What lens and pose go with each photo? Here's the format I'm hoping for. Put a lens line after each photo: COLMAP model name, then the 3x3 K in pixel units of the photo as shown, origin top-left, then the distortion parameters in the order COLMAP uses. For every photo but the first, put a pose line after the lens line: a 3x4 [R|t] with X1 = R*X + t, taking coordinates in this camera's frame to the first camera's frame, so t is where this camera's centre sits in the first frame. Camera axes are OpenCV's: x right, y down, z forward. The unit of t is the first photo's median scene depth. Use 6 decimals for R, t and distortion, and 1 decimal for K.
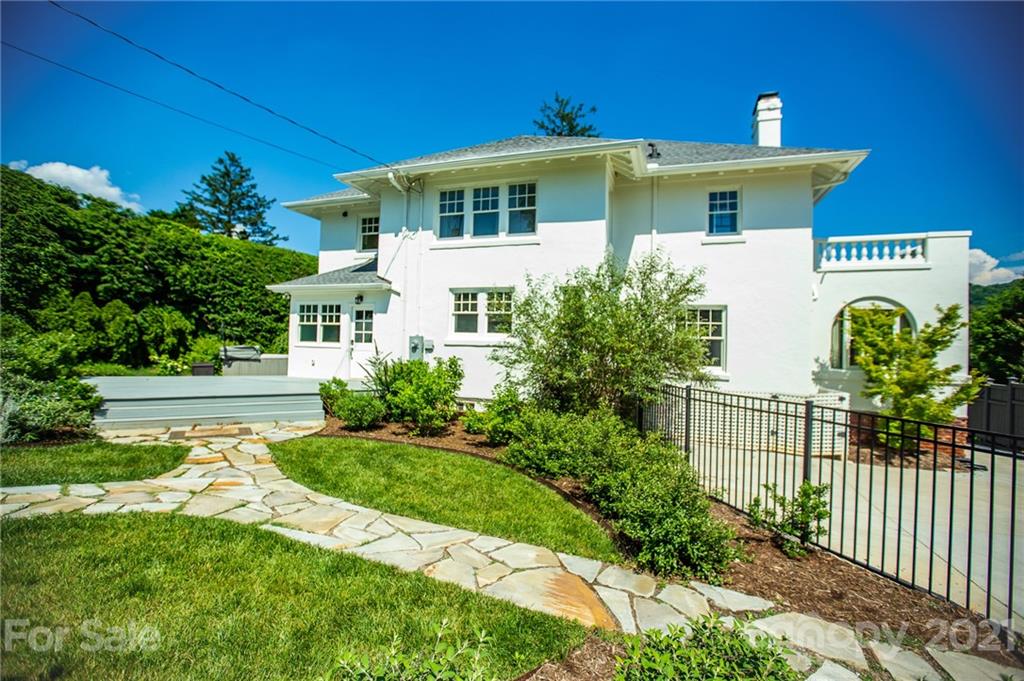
lens RADIAL K [[477.8, 0, 509.2], [0, 477.8, 342.6], [0, 0, 1]] dist [-0.005153, 0.000468]
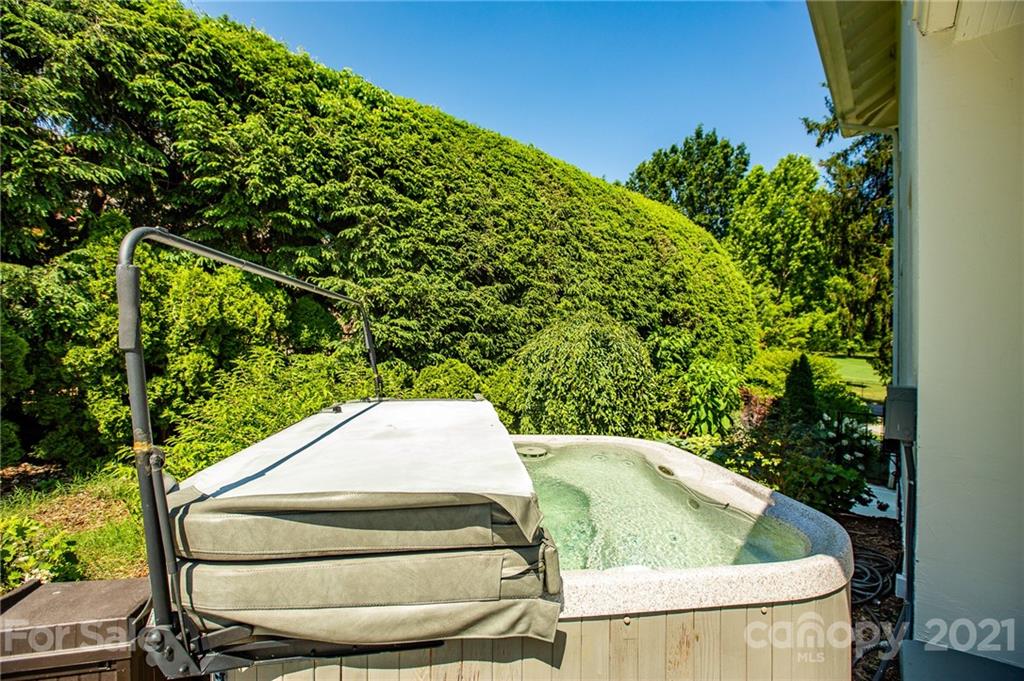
lens RADIAL K [[477.8, 0, 512.2], [0, 477.8, 338.9], [0, 0, 1]] dist [-0.005153, 0.000468]
pose [[0.937774, -0.015443, -0.346902, -0.390358], [0.011371, 0.999841, -0.013771, -0.012018], [0.347059, 0.008969, 0.937800, 0.720973]]
